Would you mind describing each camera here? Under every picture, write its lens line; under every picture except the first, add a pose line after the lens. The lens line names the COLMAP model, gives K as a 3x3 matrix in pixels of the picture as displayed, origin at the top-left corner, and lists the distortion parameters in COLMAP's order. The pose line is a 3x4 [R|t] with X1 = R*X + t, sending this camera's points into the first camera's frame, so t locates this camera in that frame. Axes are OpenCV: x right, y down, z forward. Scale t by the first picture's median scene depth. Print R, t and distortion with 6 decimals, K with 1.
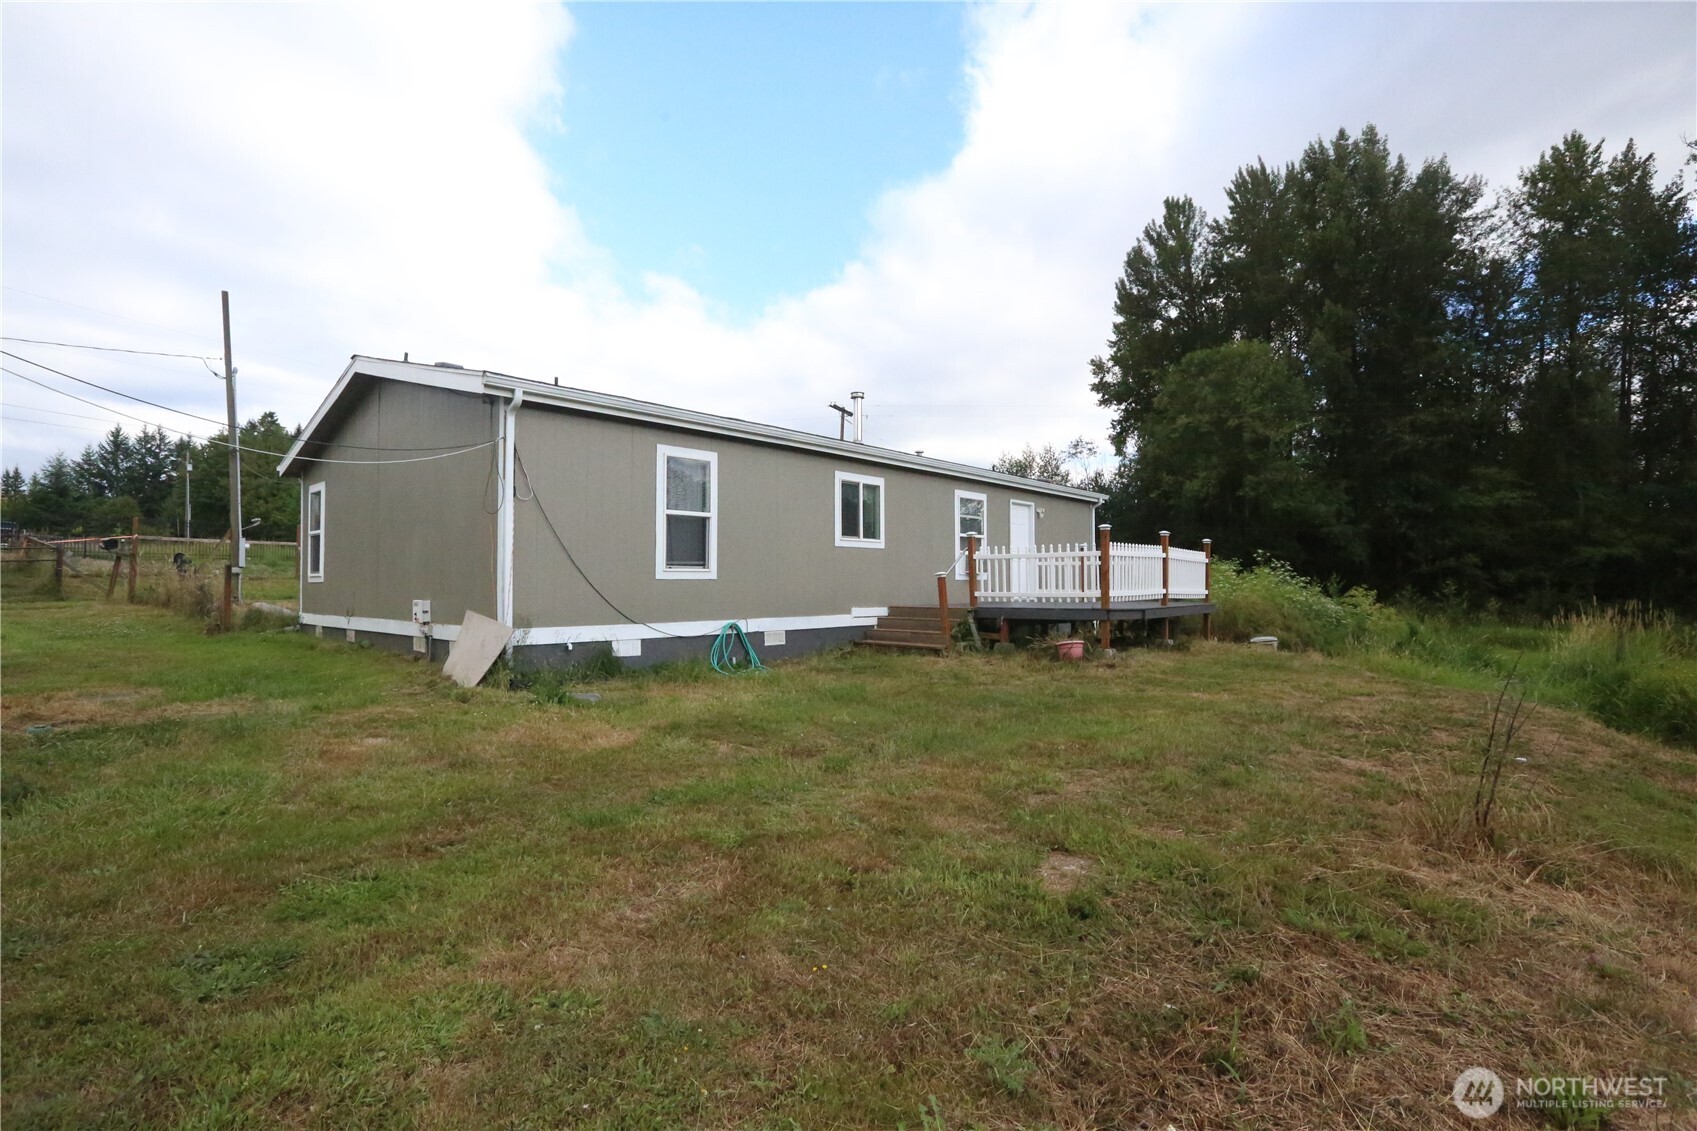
lens RADIAL K [[753.3, 0, 859.2], [0, 753.3, 571.0], [0, 0, 1]] dist [-0.000270, 0.000145]
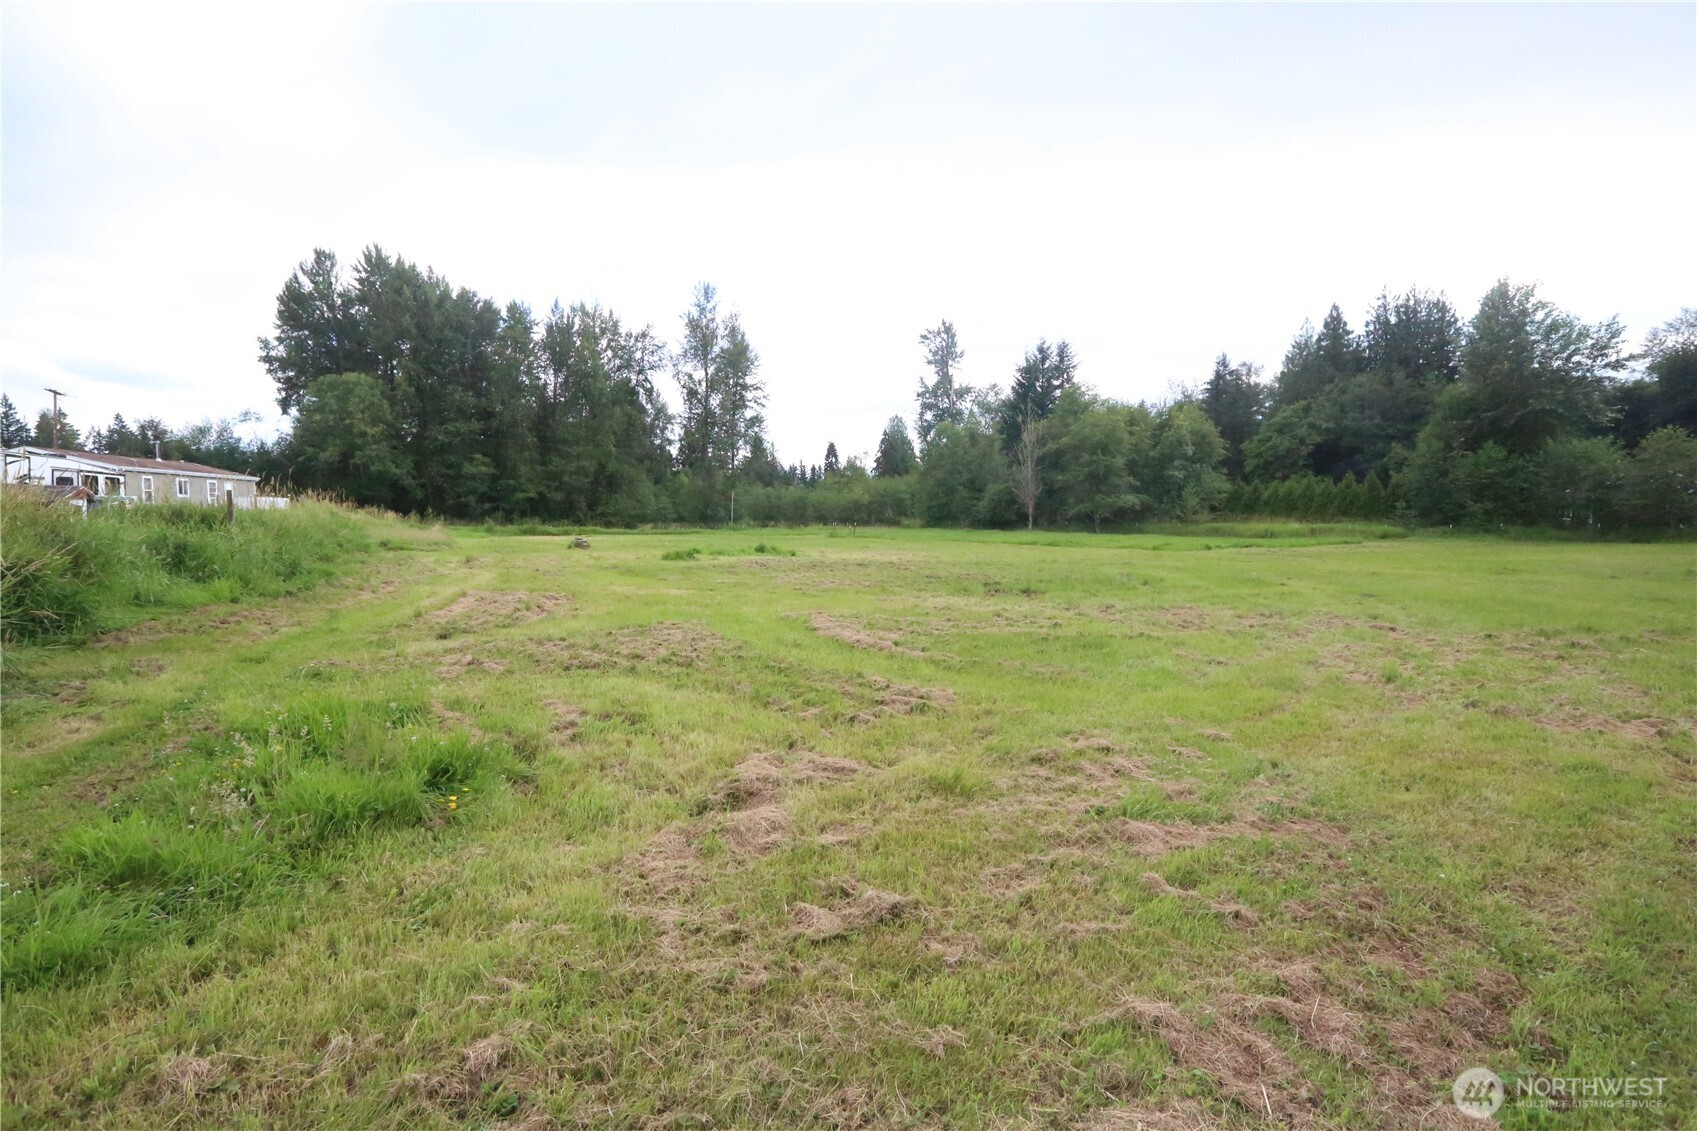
lens RADIAL K [[794.6, 0, 842.2], [0, 794.6, 538.6], [0, 0, 1]] dist [-0.022920, 0.003305]
pose [[0.599952, -0.033229, 0.799345, -0.307800], [-0.000140, 0.999133, 0.041639, 0.005166], [-0.800036, -0.025093, 0.599427, -1.072079]]
